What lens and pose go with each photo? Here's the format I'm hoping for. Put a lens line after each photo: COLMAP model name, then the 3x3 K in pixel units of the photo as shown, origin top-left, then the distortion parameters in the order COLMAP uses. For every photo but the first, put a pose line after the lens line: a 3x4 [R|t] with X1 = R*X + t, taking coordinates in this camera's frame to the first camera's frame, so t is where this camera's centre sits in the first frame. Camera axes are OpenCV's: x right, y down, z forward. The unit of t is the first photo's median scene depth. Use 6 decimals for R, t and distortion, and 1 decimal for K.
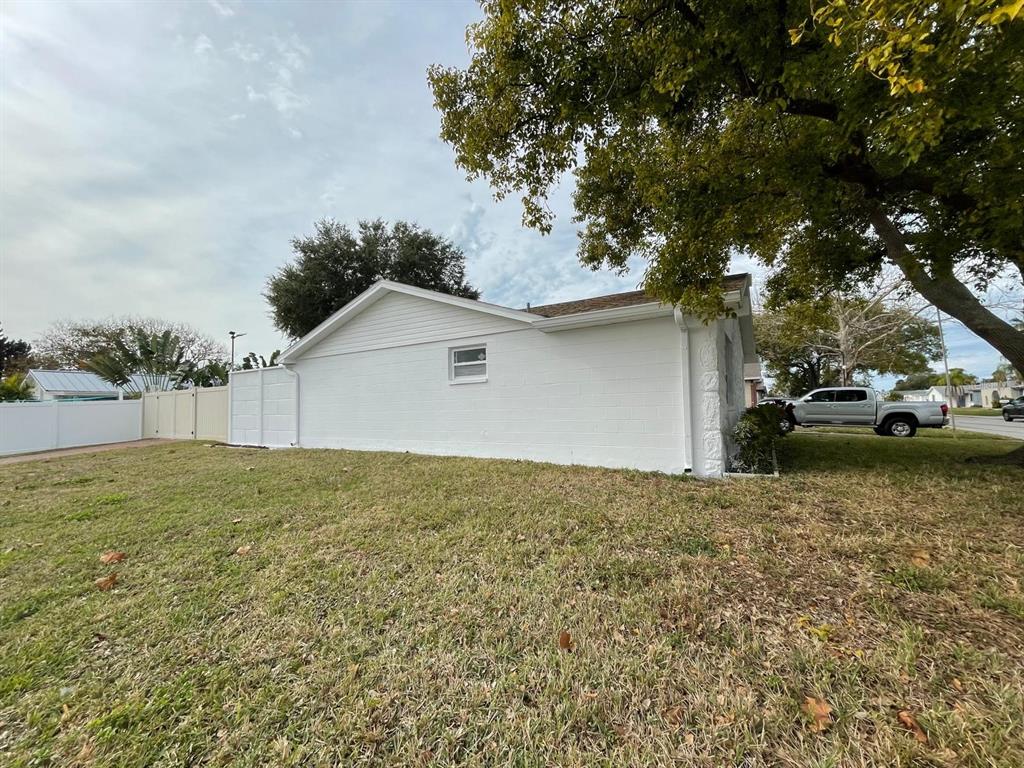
lens RADIAL K [[412.2, 0, 516.7], [0, 412.2, 384.8], [0, 0, 1]] dist [0.002094, -0.000508]
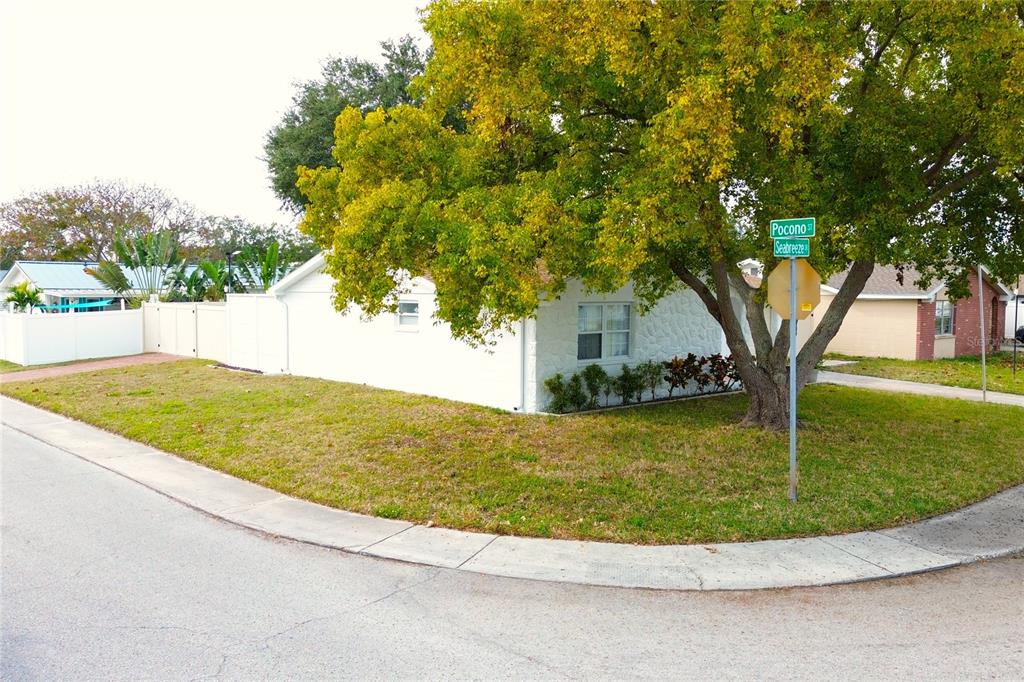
lens RADIAL K [[724.9, 0, 510.1], [0, 724.9, 341.3], [0, 0, 1]] dist [-0.004253, -0.000933]
pose [[0.975283, 0.039446, -0.217411, 0.370025], [-0.015742, 0.993840, 0.109702, -0.121500], [0.220399, -0.103568, 0.969896, -0.577677]]
